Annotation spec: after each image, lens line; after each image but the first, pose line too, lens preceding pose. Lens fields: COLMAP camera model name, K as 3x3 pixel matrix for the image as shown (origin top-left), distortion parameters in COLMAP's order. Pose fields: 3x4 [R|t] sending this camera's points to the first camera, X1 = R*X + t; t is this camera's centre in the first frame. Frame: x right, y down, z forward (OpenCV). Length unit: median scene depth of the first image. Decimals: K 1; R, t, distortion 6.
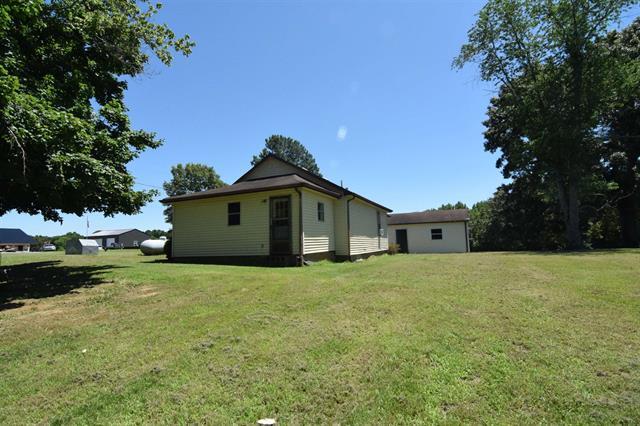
lens RADIAL K [[286.6, 0, 319.4], [0, 286.6, 224.9], [0, 0, 1]] dist [0.000232, 0.000014]
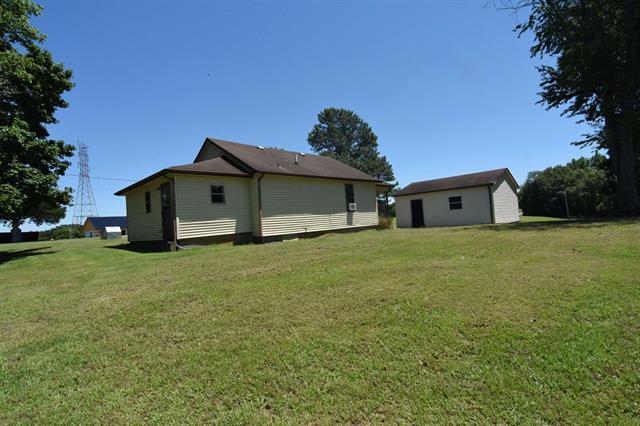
lens RADIAL K [[291.6, 0, 320.0], [0, 291.6, 213.0], [0, 0, 1]] dist [-0.000306, 0.000047]
pose [[0.946212, -0.051529, -0.319419, 0.306284], [0.067429, 0.996965, 0.038914, 0.001566], [0.316444, -0.058359, 0.946814, 0.075218]]
